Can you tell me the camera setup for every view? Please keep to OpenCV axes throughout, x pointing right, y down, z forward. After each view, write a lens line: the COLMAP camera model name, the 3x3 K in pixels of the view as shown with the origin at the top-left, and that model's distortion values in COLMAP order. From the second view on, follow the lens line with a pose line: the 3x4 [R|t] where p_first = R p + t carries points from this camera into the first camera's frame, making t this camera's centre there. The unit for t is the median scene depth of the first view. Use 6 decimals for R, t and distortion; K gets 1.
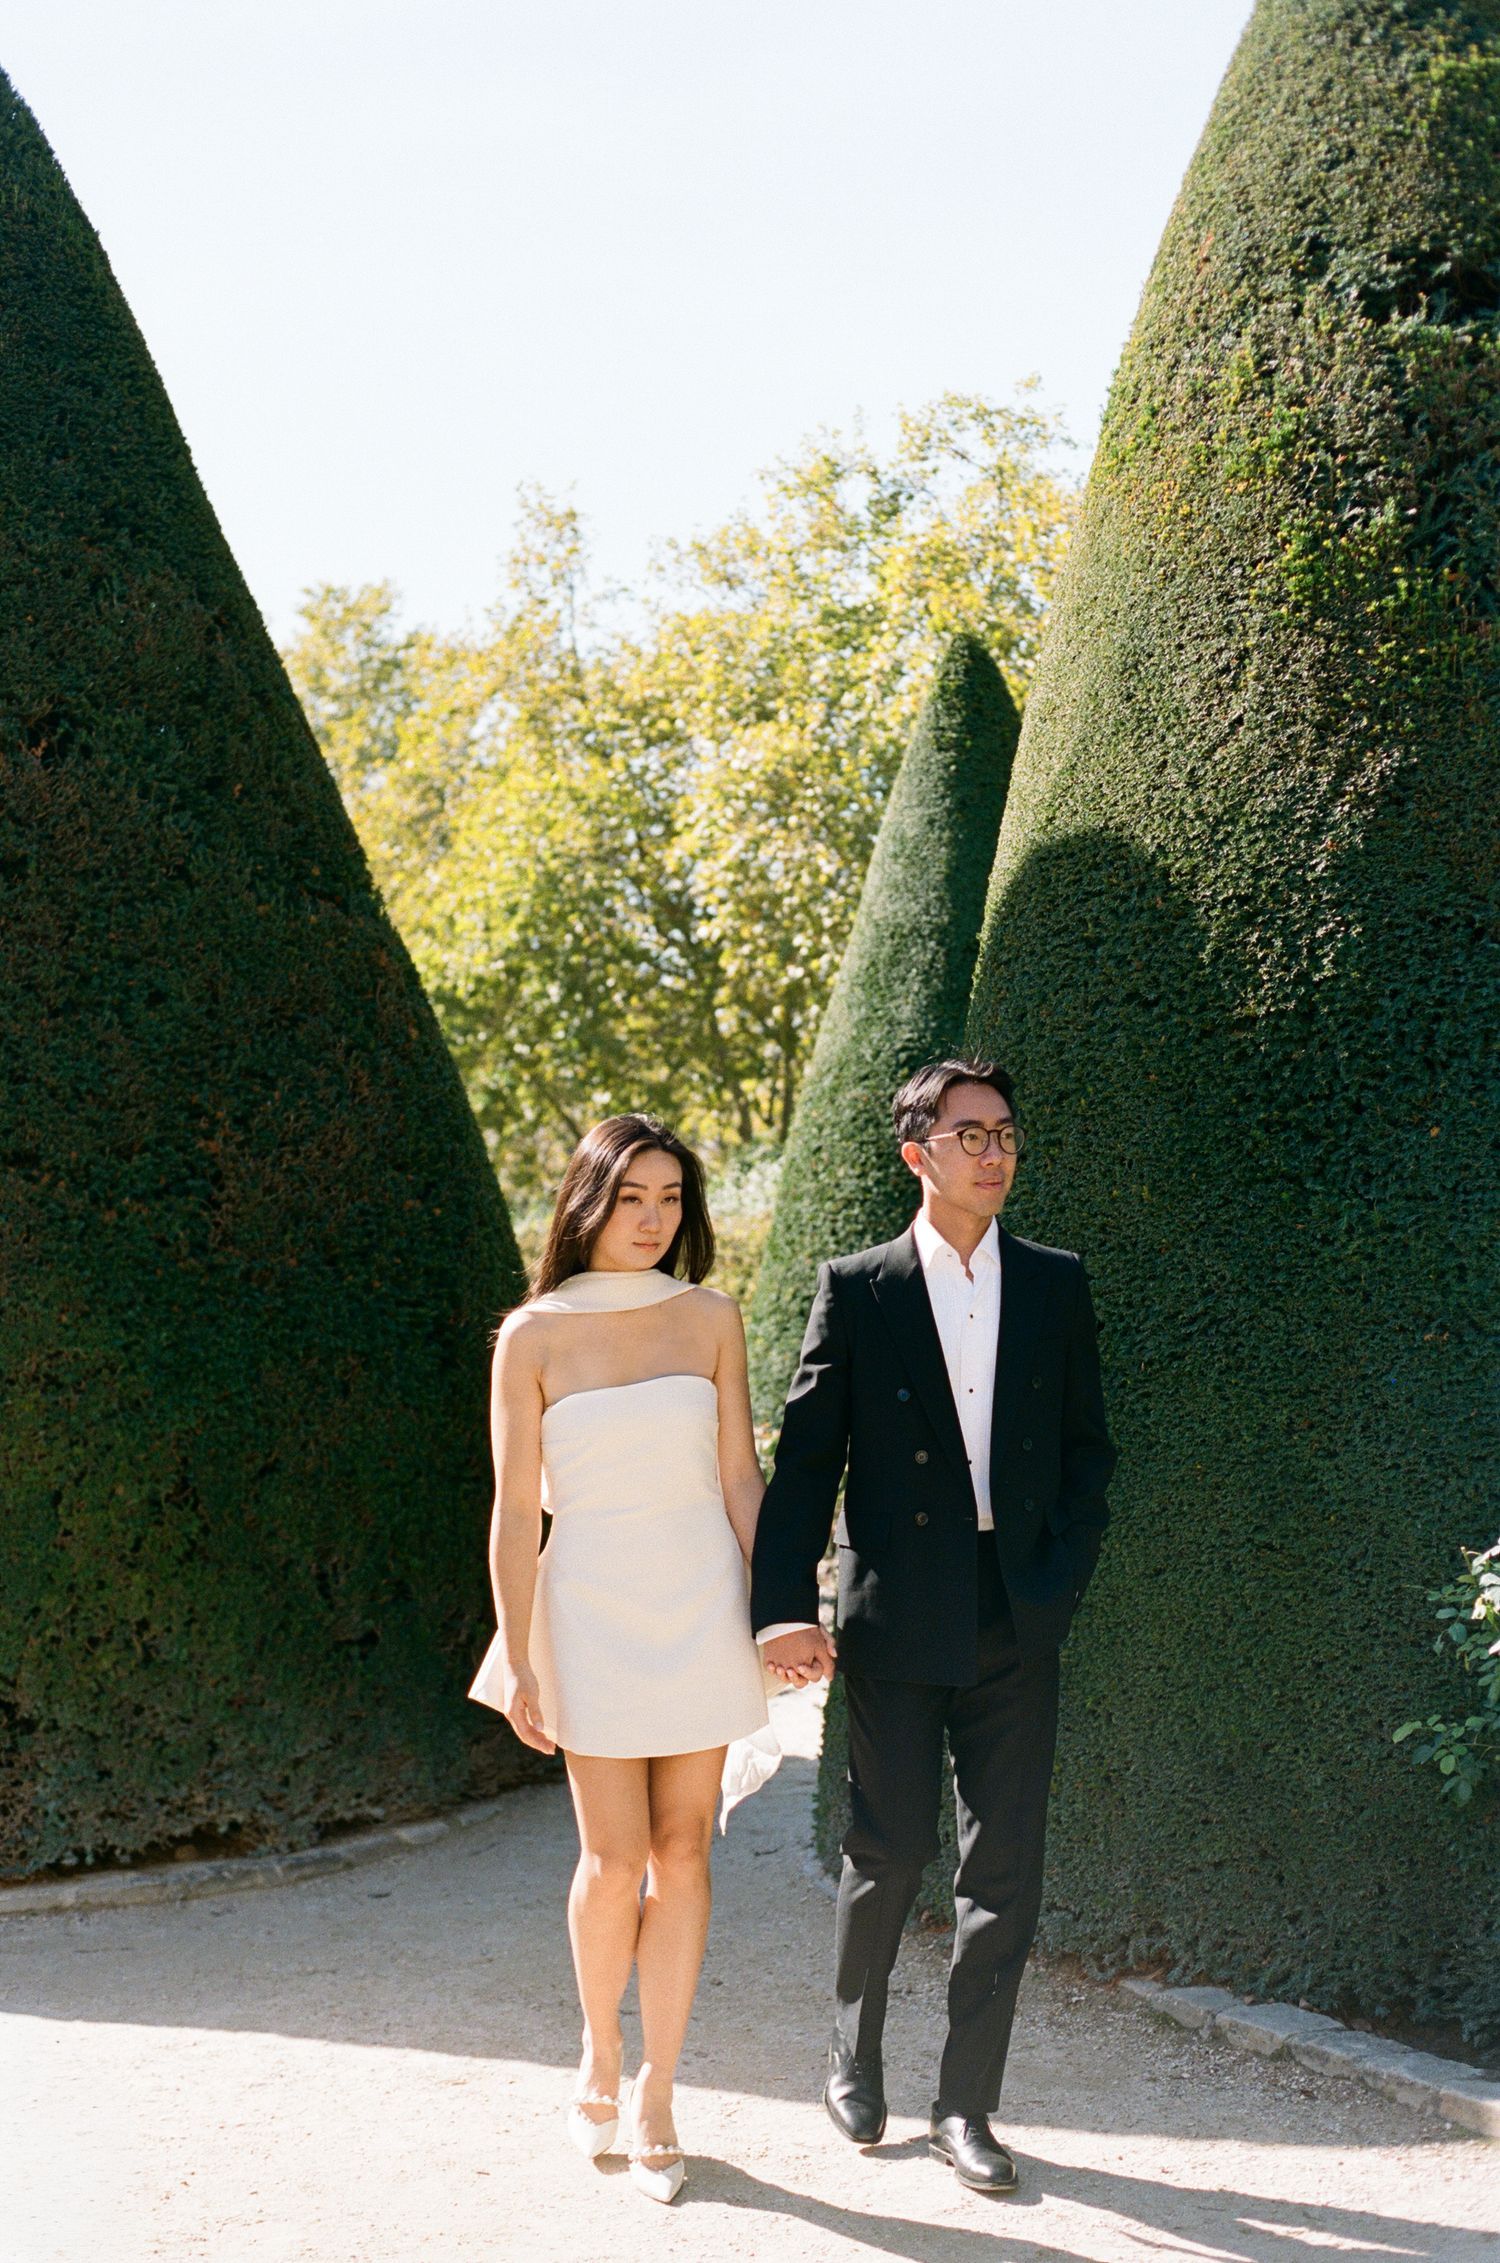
lens RADIAL K [[5119.7, 0, 925.5], [0, 5119.7, 1129.8], [0, 0, 1]] dist [-0.312785, 0.089217]
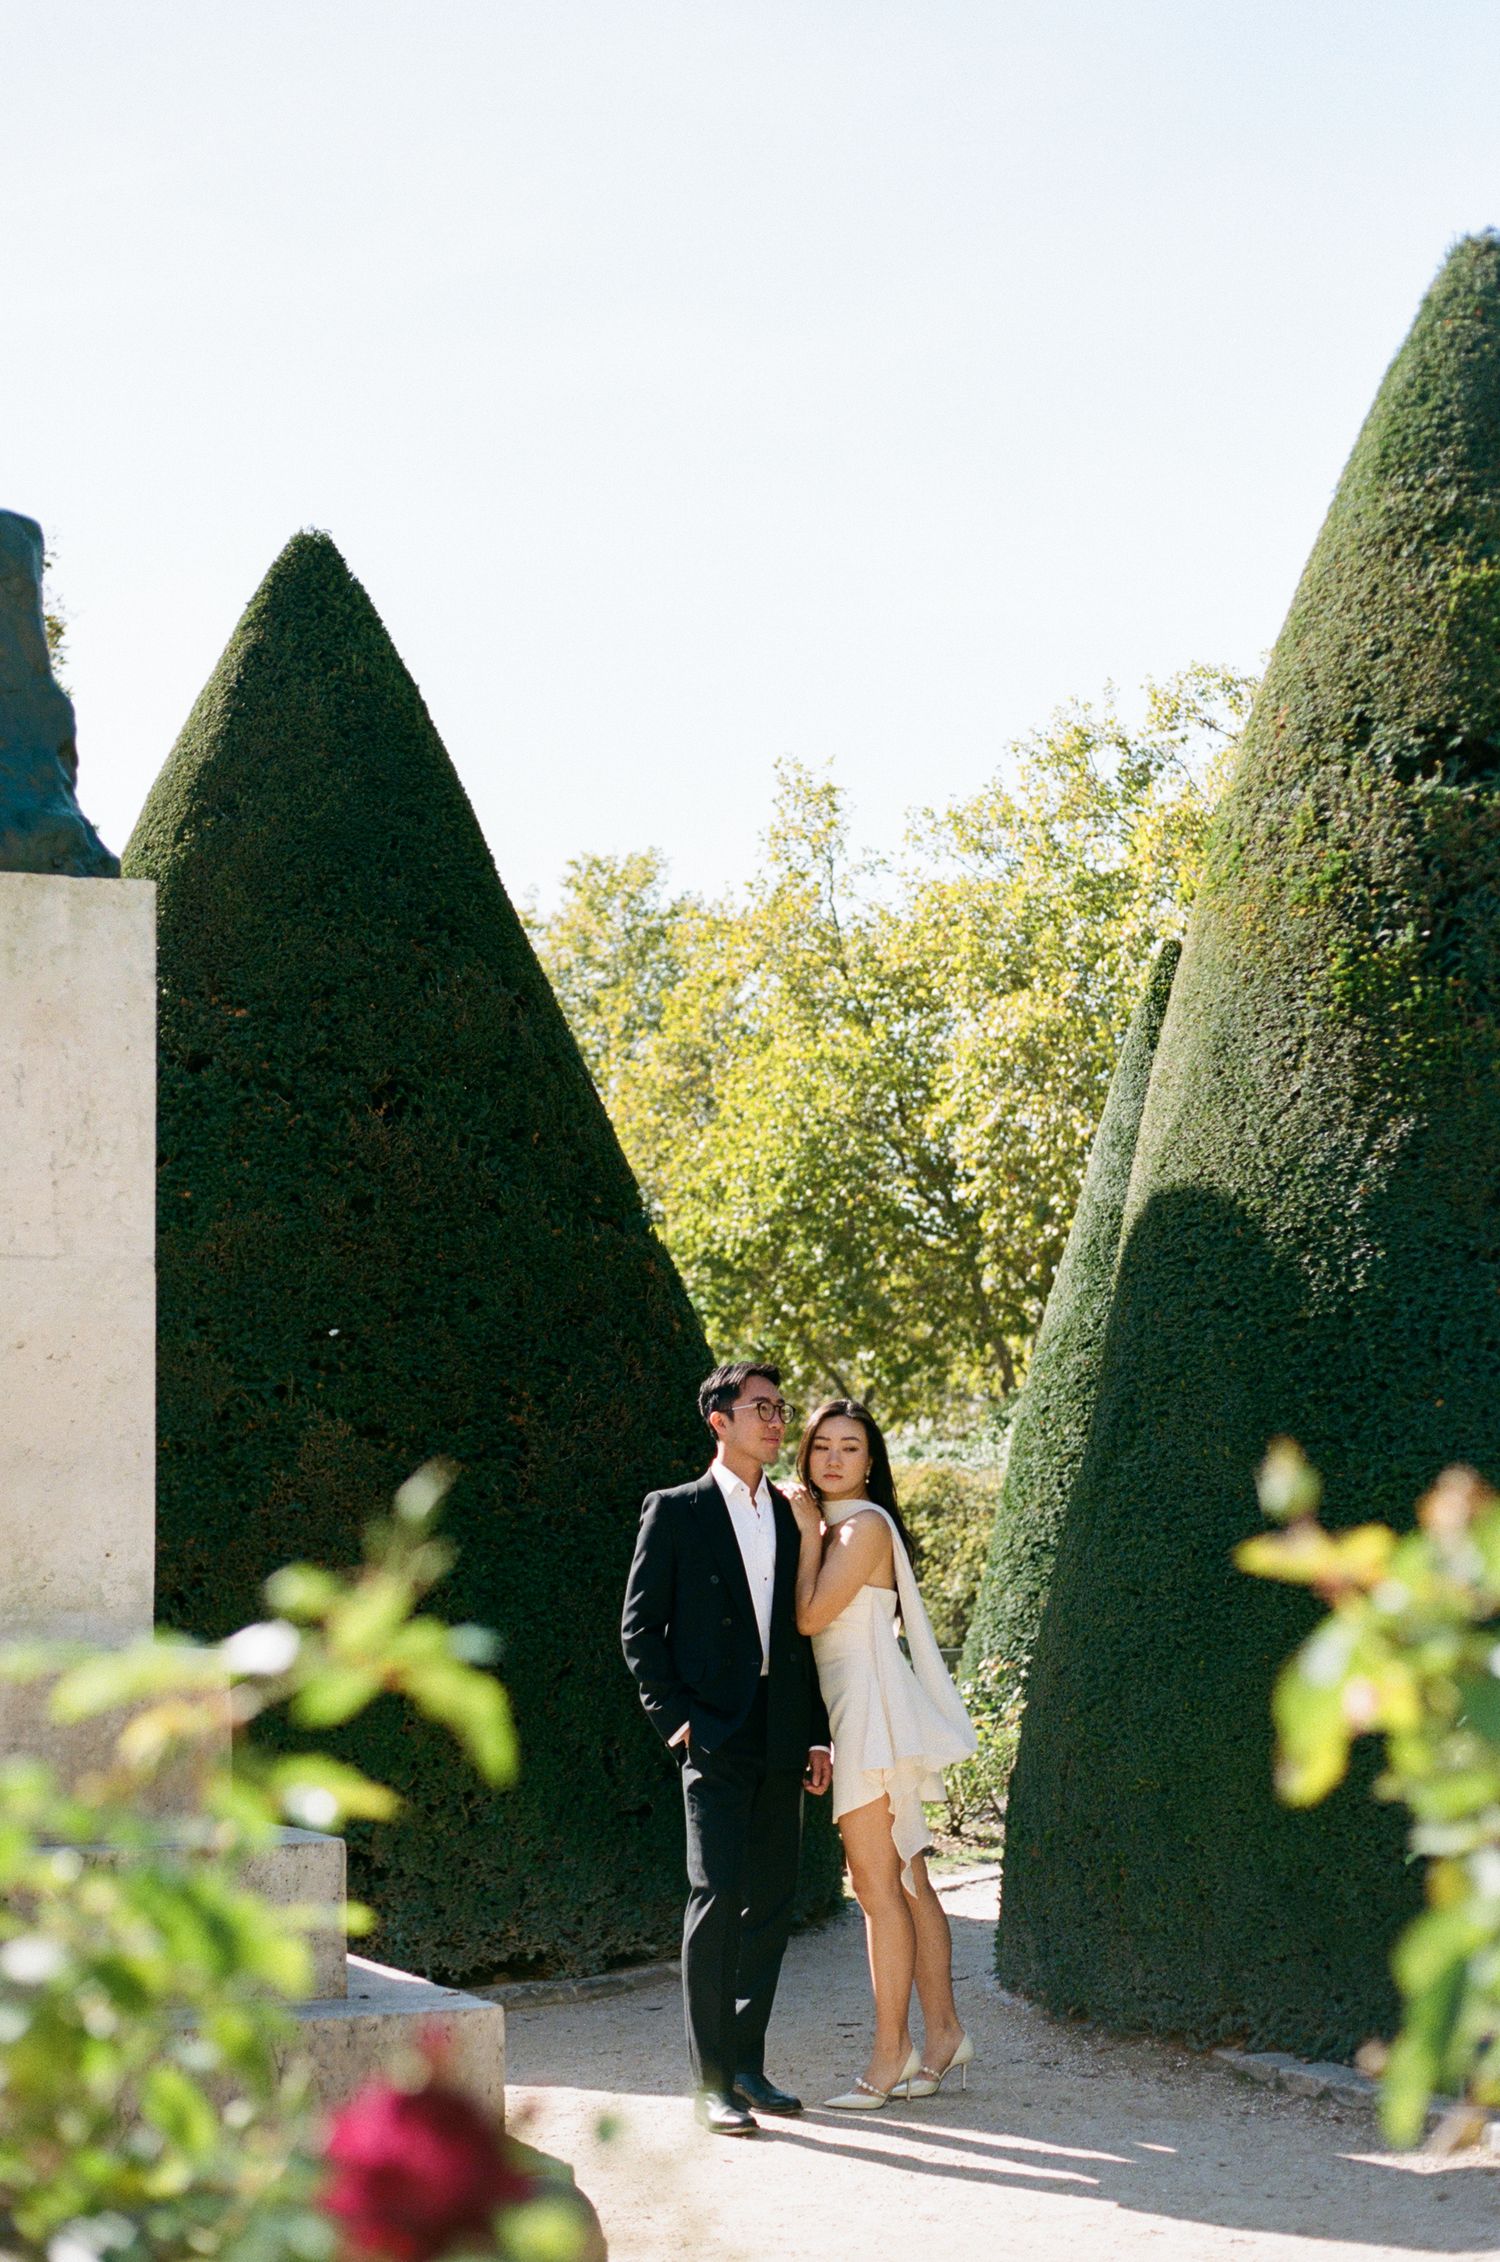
lens RADIAL K [[5117.4, 0, 925.4], [0, 5117.4, 1129.3], [0, 0, 1]] dist [-0.312785, 0.089217]
pose [[0.998569, -0.011867, -0.052141, 0.027728], [0.009272, 0.998719, -0.049734, -0.004836], [0.052664, 0.049180, 0.997401, -0.264213]]
